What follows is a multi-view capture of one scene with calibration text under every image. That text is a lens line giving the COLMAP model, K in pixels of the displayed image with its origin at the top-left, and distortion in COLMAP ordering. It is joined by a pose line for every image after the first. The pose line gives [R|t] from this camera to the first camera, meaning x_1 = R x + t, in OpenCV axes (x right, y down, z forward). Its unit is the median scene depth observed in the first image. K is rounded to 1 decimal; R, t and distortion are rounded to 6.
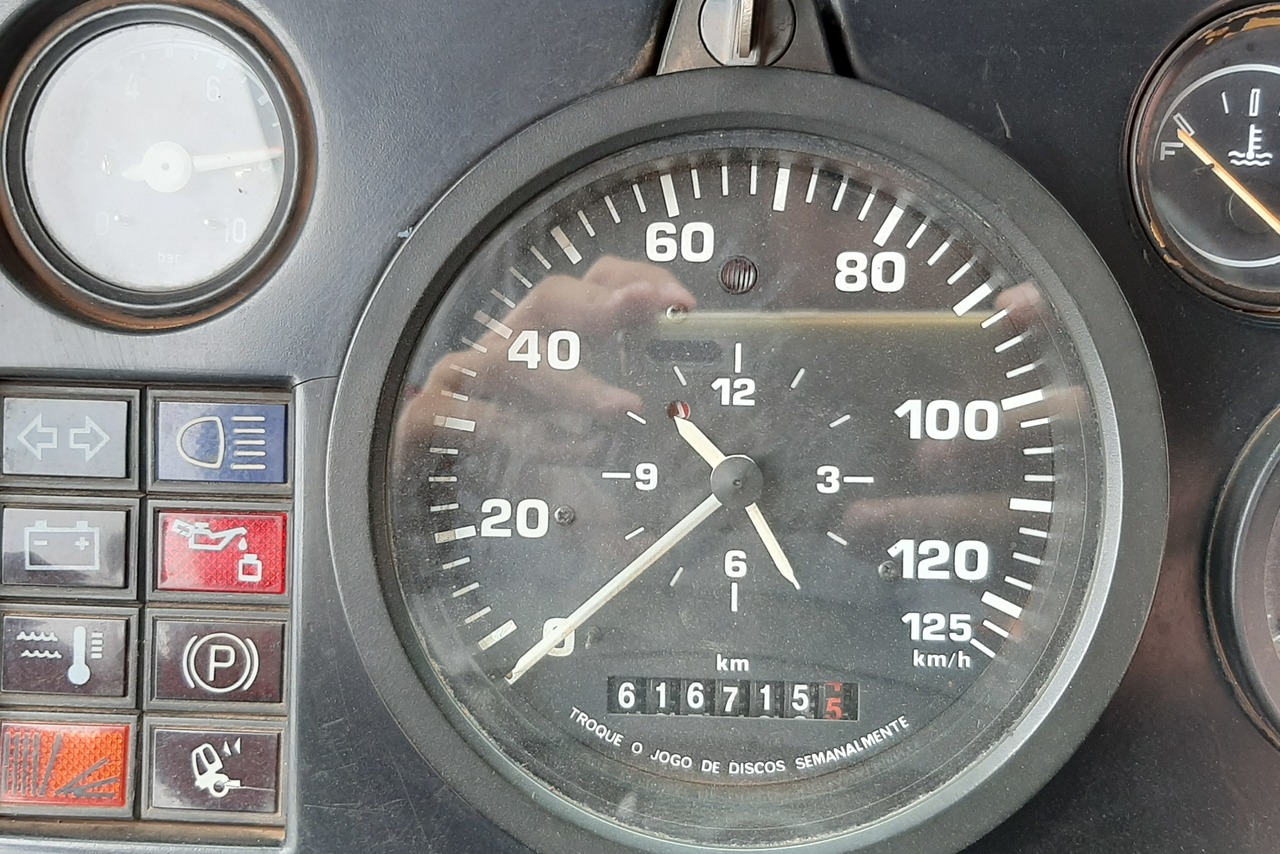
lens RADIAL K [[1487.3, 0, 640.0], [0, 1487.3, 427.0], [0, 0, 1]] dist [0.081687, -0.054040]
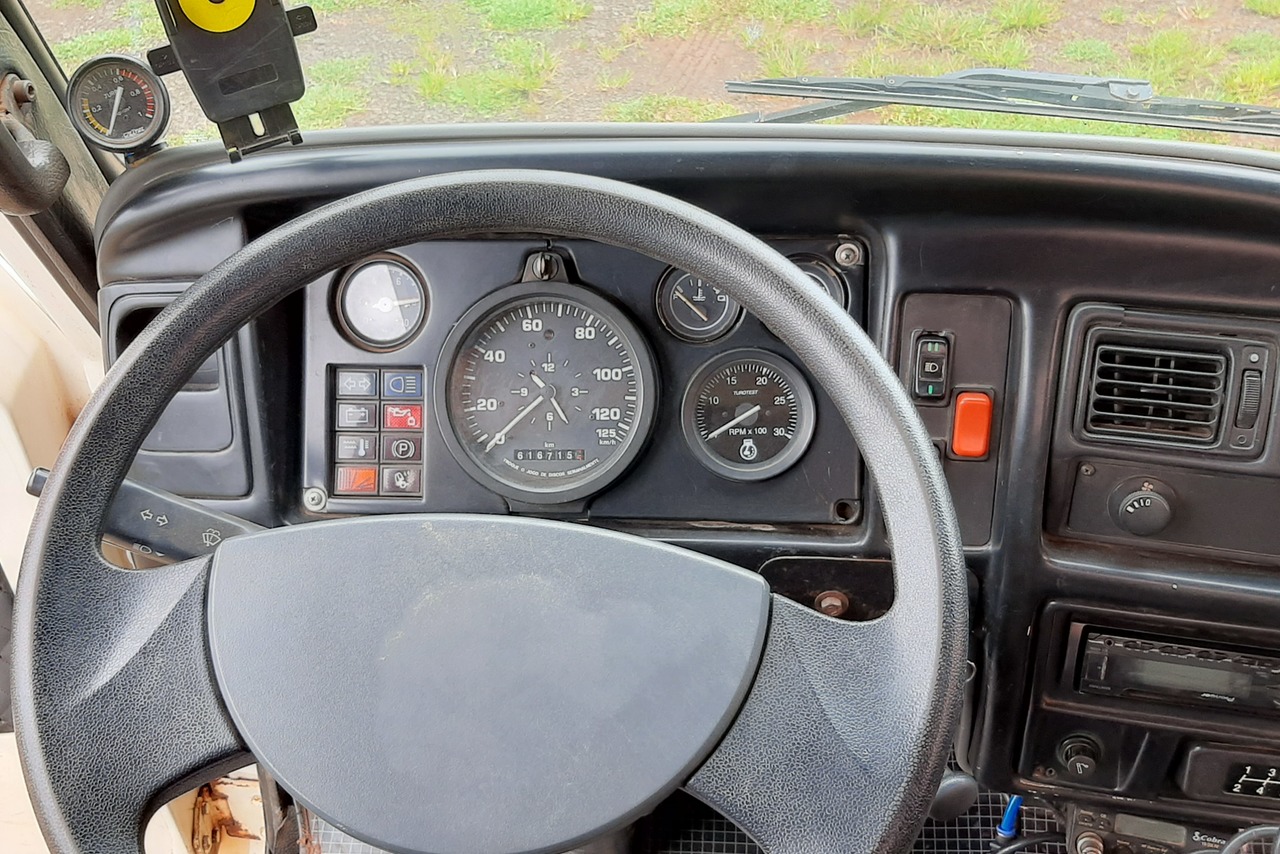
lens RADIAL K [[1487.3, 0, 640.0], [0, 1487.3, 427.0], [0, 0, 1]] dist [0.081687, -0.054040]
pose [[0.999412, -0.012299, -0.031991, 0.392204], [0.011951, 0.999868, -0.011027, 0.159301], [0.032123, 0.010638, 0.999427, -2.521097]]
